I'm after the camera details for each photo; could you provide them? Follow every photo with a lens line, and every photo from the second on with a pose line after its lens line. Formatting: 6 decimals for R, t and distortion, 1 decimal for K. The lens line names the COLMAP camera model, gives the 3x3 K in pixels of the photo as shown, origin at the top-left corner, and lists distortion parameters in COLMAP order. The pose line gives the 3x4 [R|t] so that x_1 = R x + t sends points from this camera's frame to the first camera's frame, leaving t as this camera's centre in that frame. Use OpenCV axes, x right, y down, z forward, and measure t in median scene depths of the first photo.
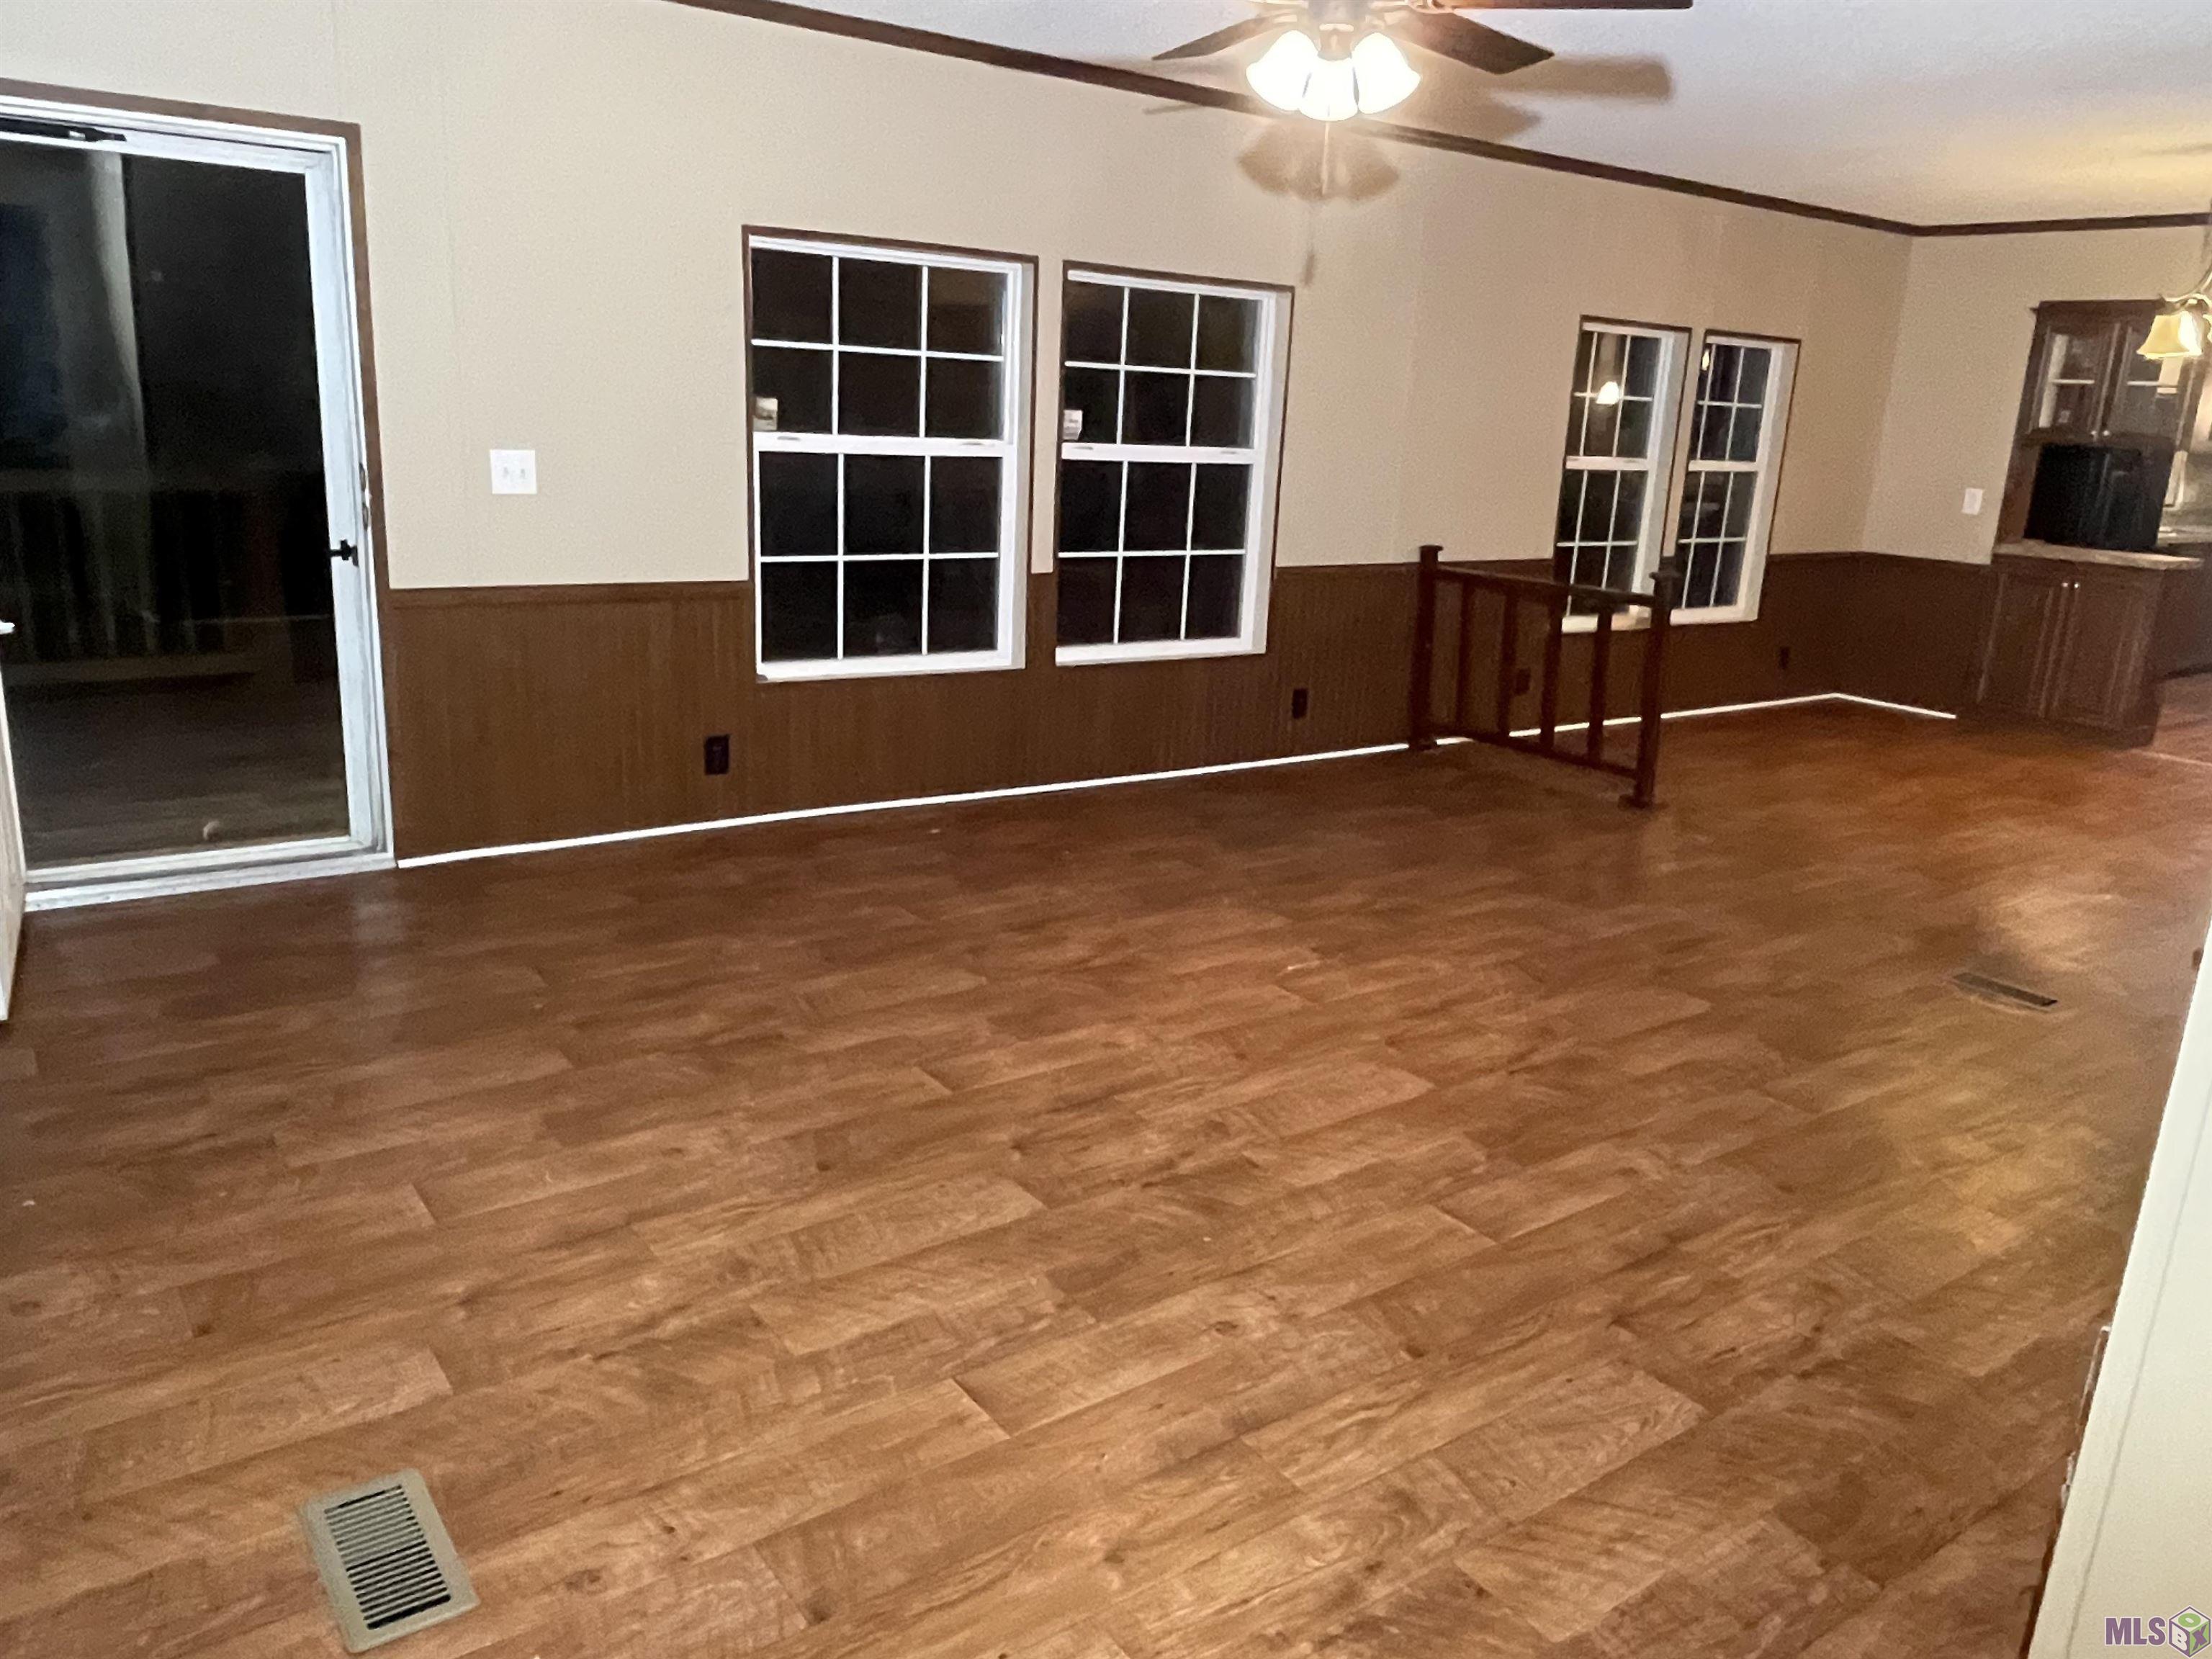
lens RADIAL K [[1633.1, 0, 1103.3], [0, 1633.1, 826.9], [0, 0, 1]] dist [0.049153, -0.075472]
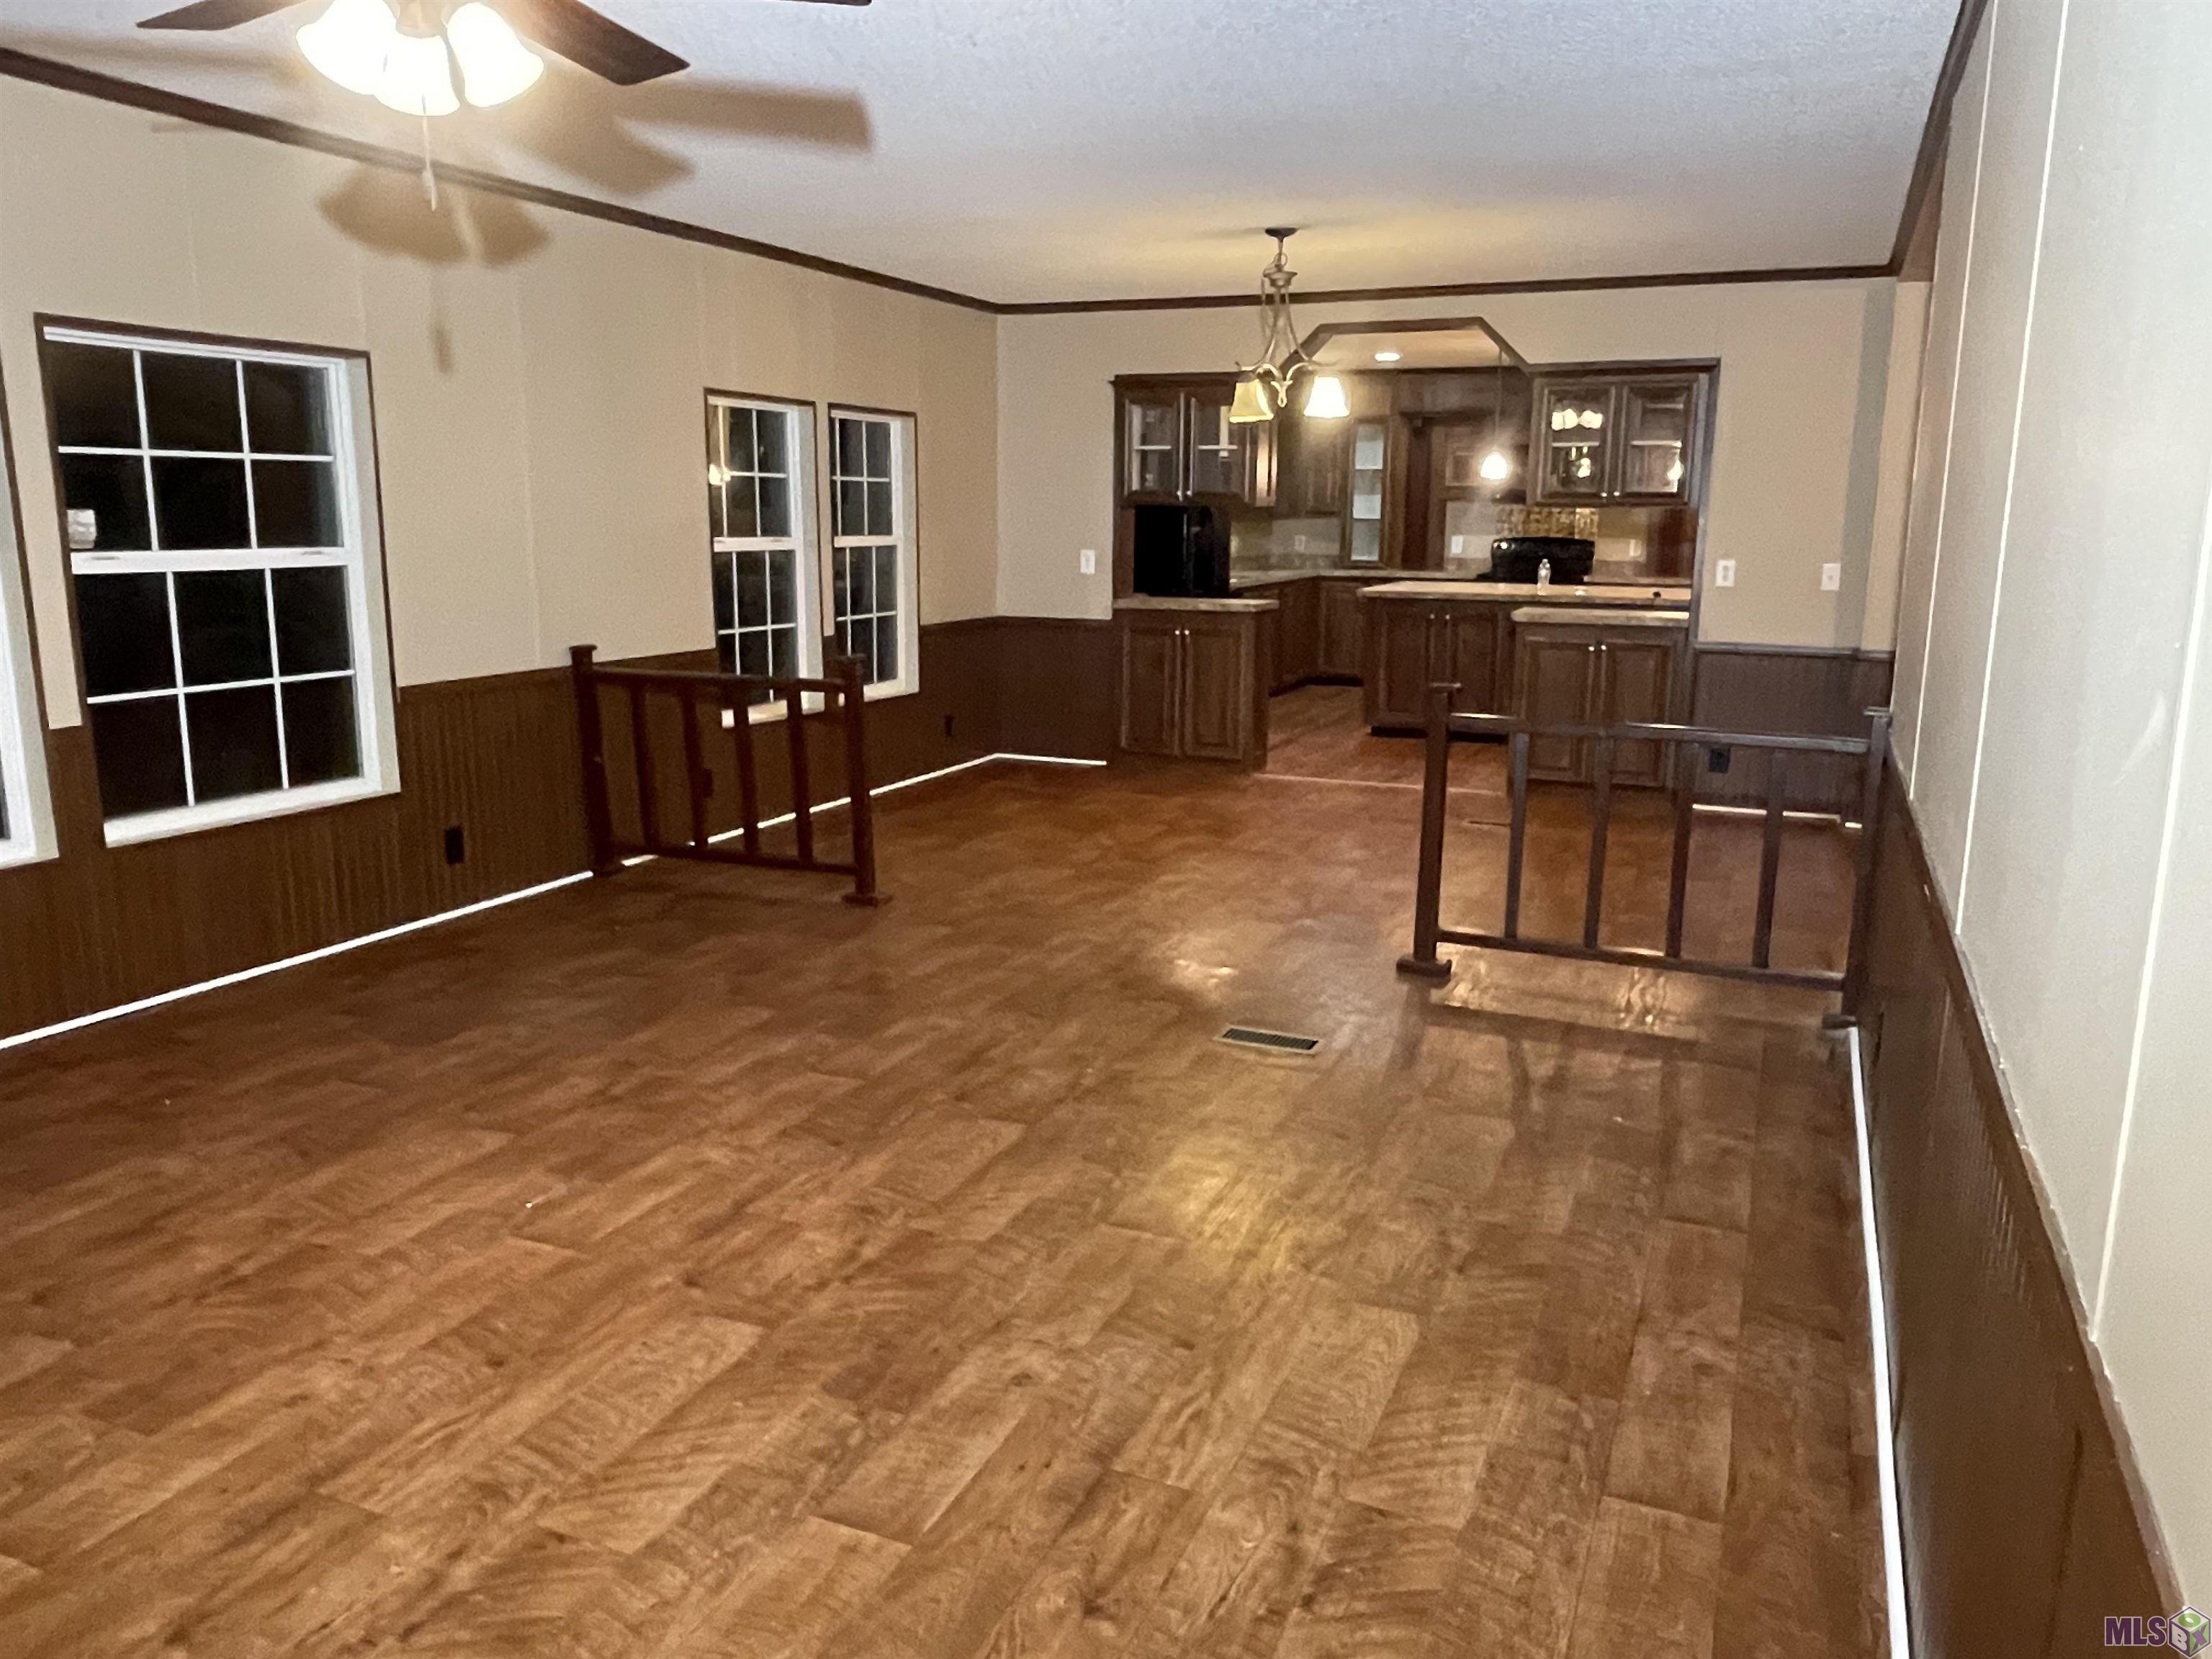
lens RADIAL K [[1633.1, 0, 1115.5], [0, 1633.1, 821.9], [0, 0, 1]] dist [0.049153, -0.075472]
pose [[0.856239, -0.139209, 0.497470, -0.006674], [0.165089, 0.986245, -0.008165, -0.026854], [-0.489490, 0.089118, 0.867443, 0.117717]]
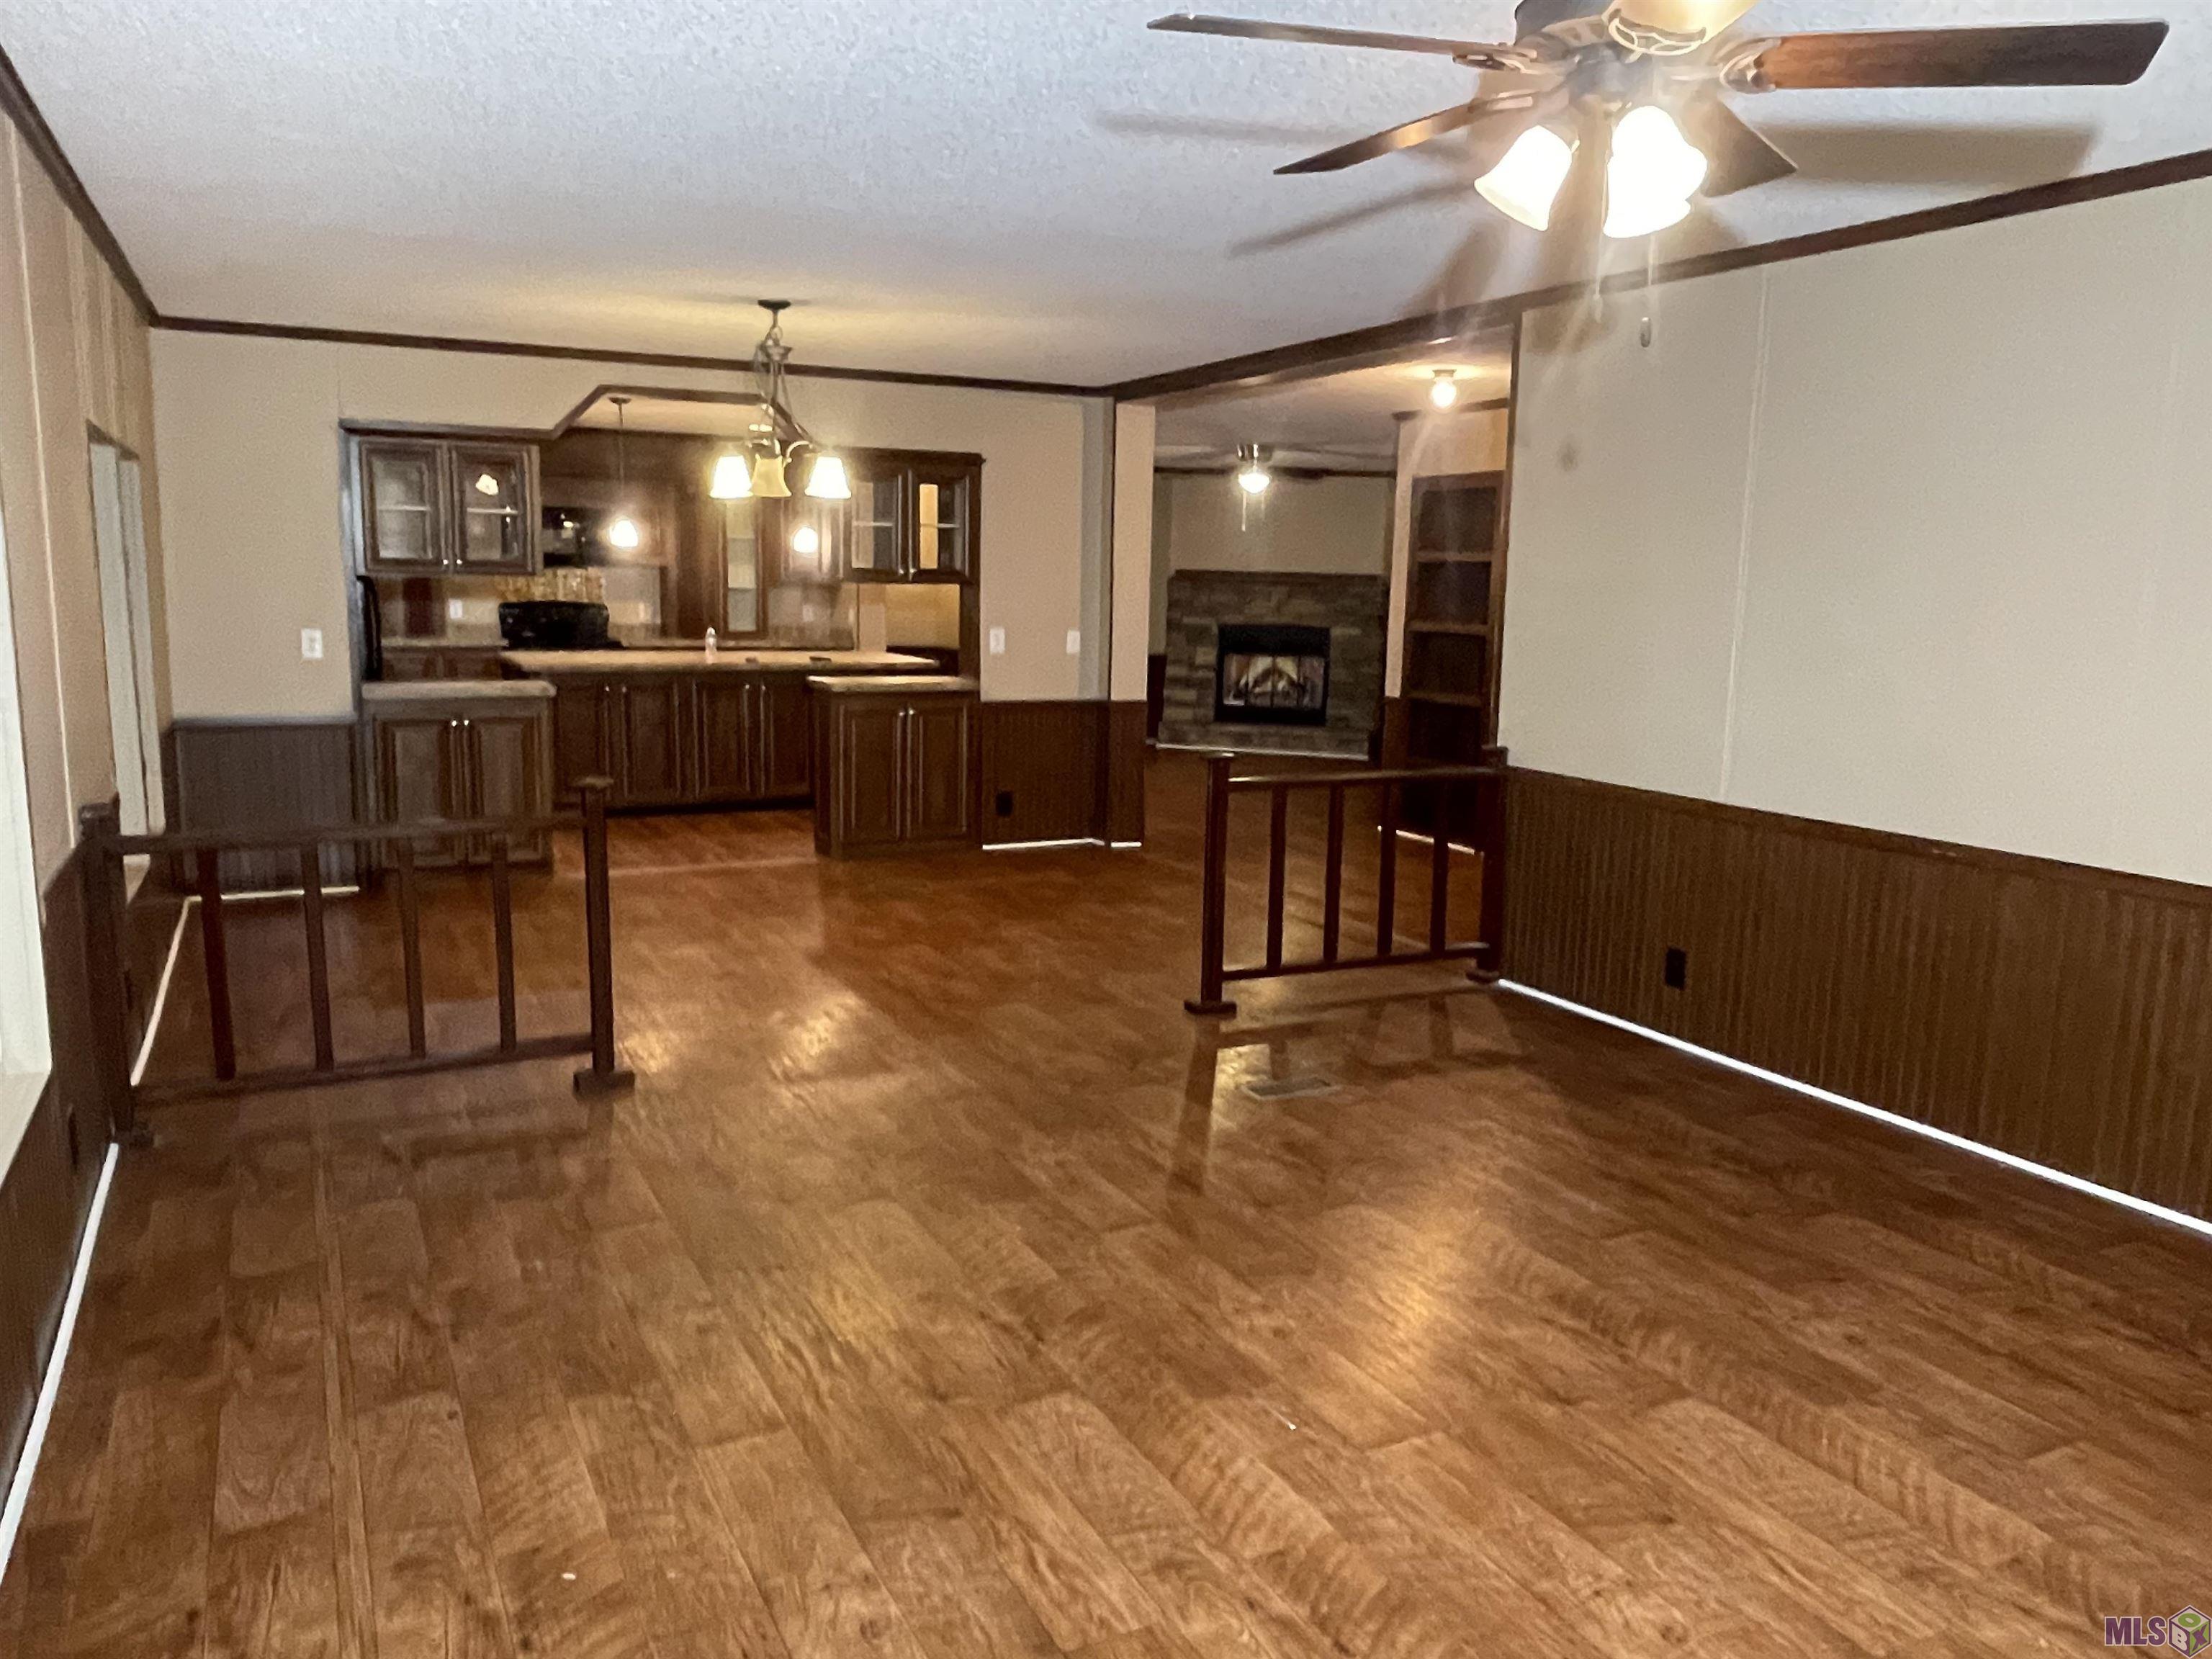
lens RADIAL K [[1633.1, 0, 1125.9], [0, 1633.1, 832.4], [0, 0, 1]] dist [0.049153, -0.075472]
pose [[0.142604, -0.202248, 0.968896, -0.339001], [0.241826, 0.956353, 0.164037, -0.185927], [-0.959784, 0.210912, 0.185288, 0.596365]]
